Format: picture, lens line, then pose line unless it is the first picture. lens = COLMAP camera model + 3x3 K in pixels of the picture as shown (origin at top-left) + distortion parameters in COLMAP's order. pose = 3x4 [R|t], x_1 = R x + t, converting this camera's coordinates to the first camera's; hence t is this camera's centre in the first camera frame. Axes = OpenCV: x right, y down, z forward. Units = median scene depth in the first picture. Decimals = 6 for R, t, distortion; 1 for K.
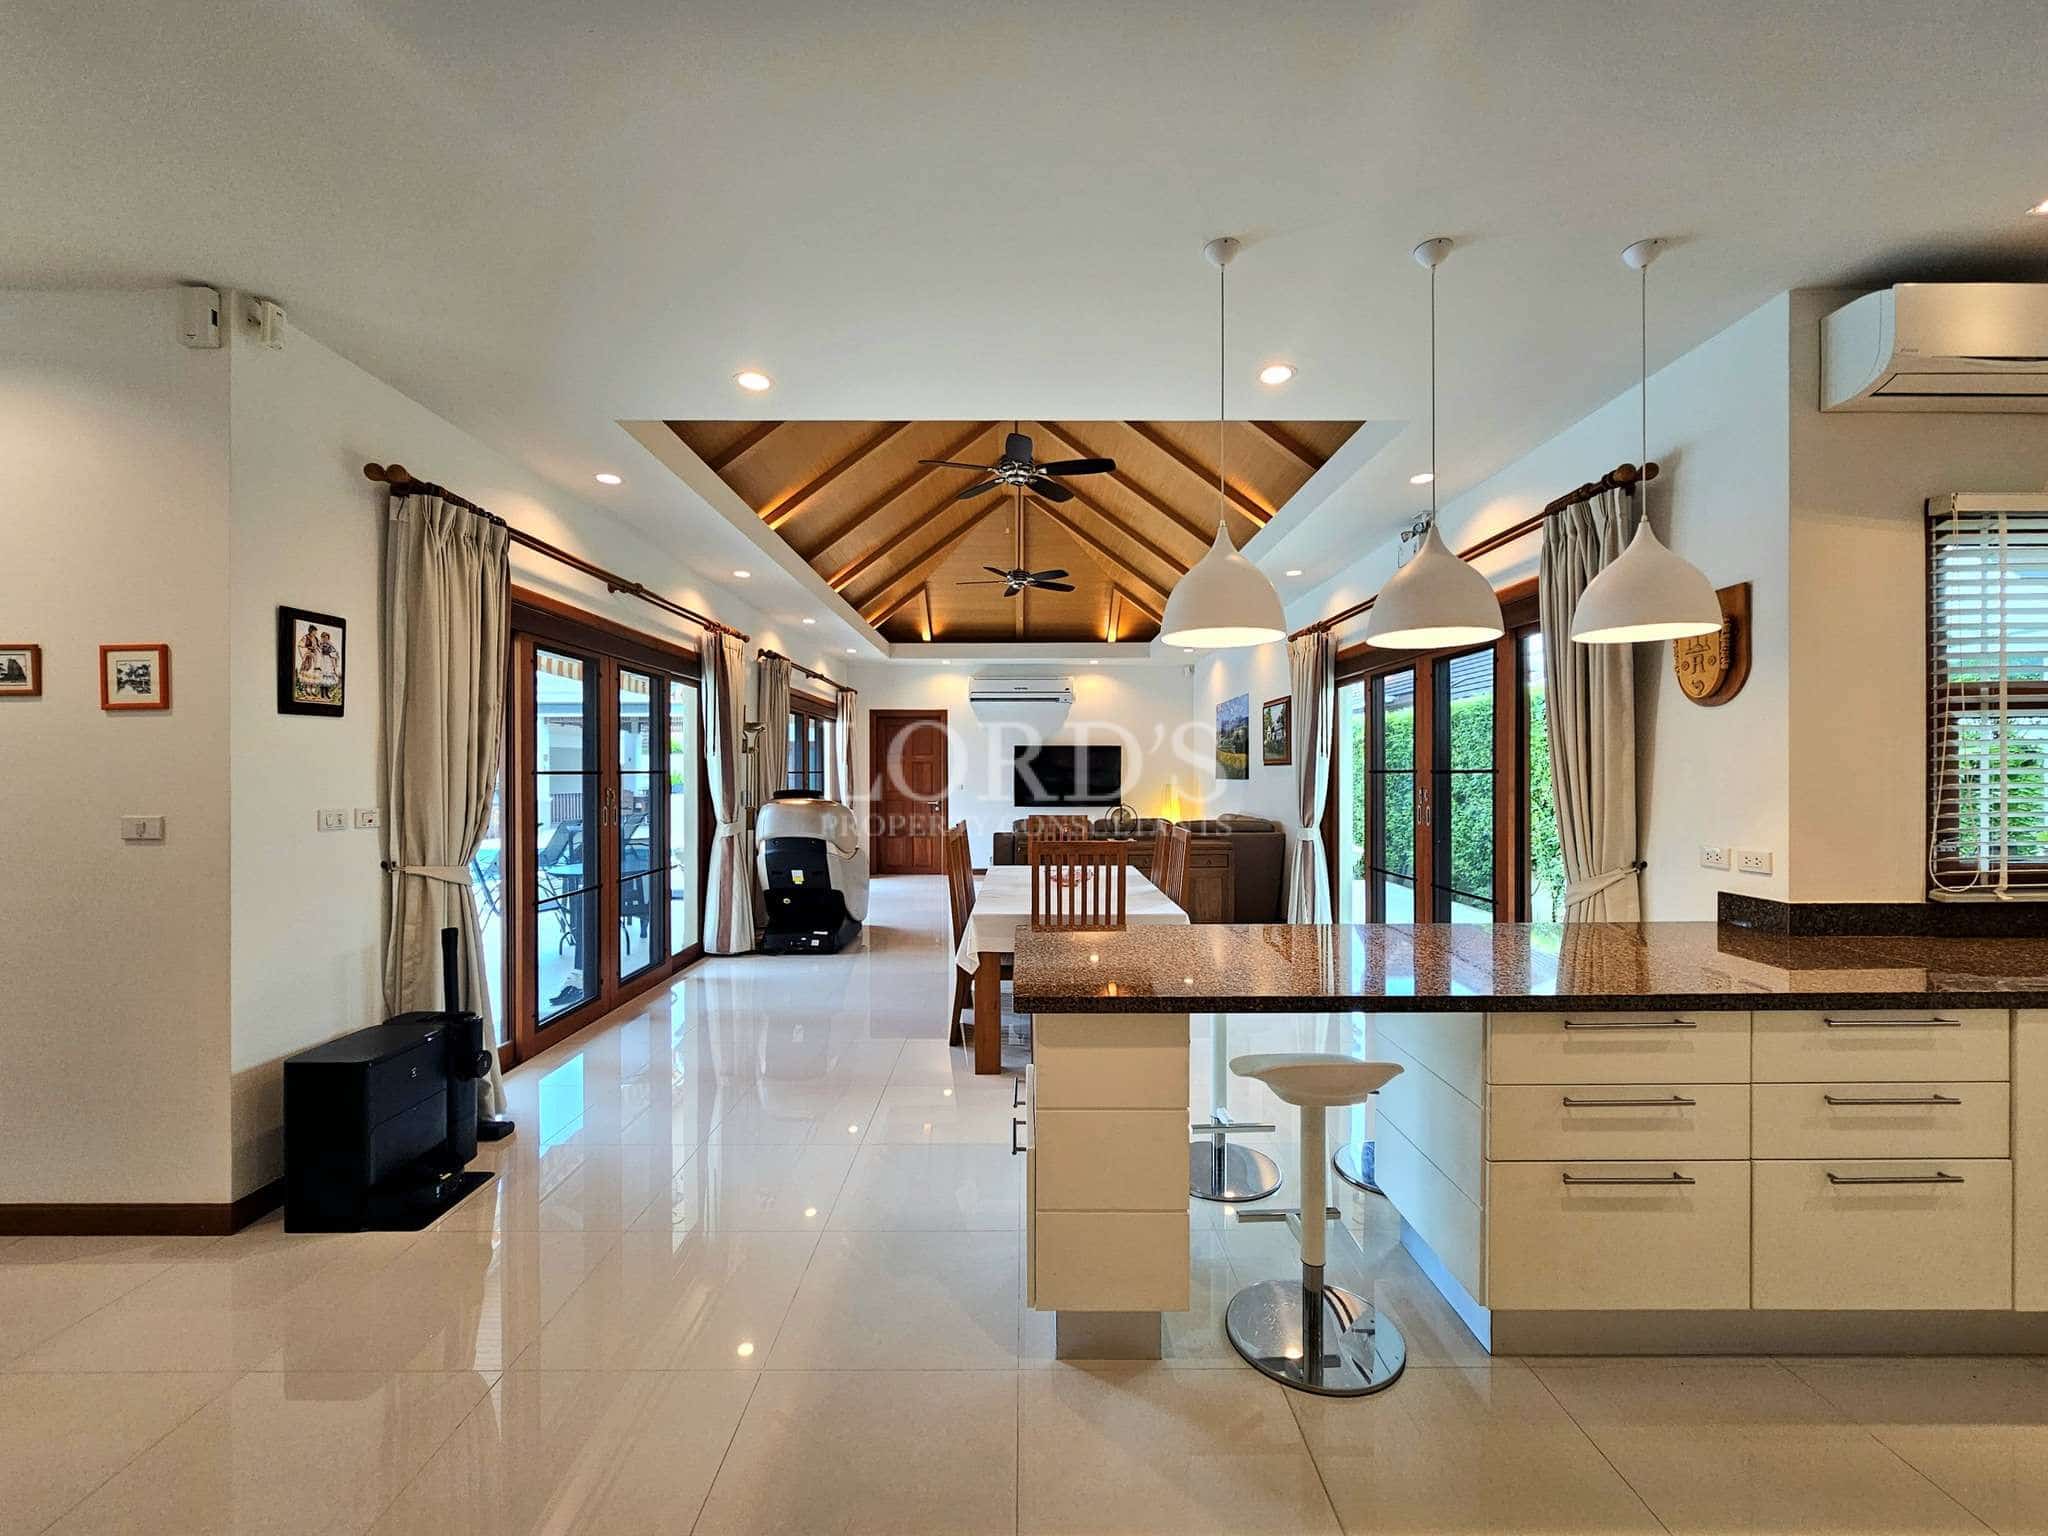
lens RADIAL K [[840.0, 0, 1024.0], [0, 840.0, 768.0], [0, 0, 1]] dist [-0.001774, -0.000292]
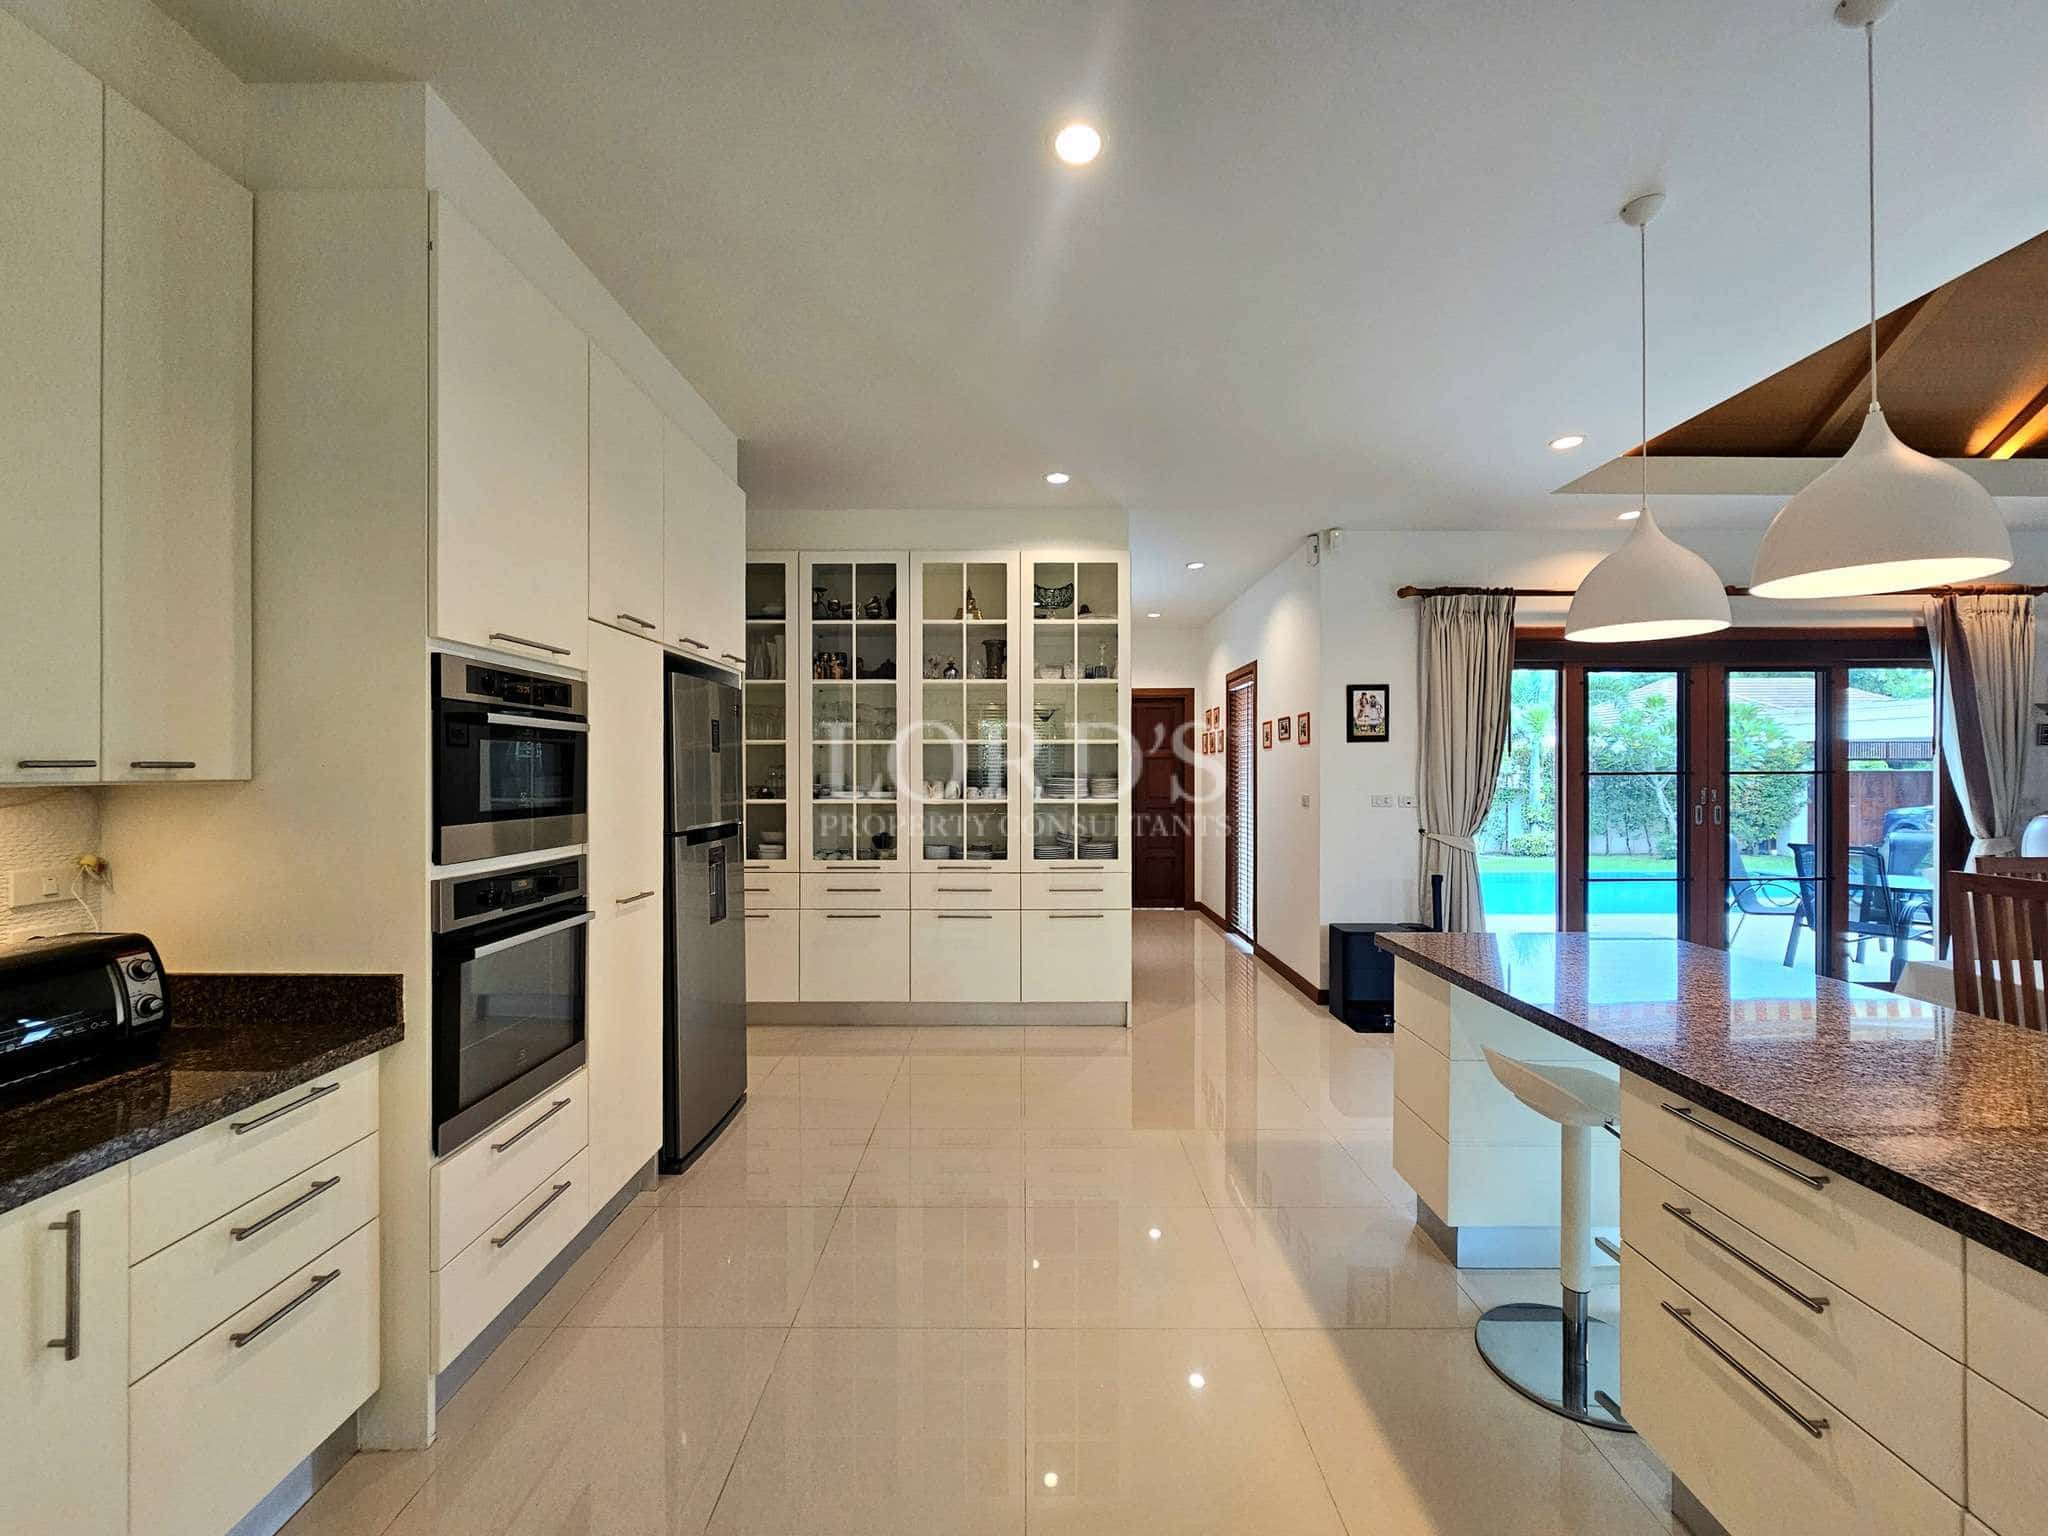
lens RADIAL K [[840.0, 0, 1024.0], [0, 840.0, 768.0], [0, 0, 1]] dist [-0.001774, -0.000292]
pose [[0.001707, 0.001489, -0.999997, 0.916887], [0.007024, 0.999974, 0.001501, -0.014635], [0.999974, -0.007027, 0.001696, 0.255191]]
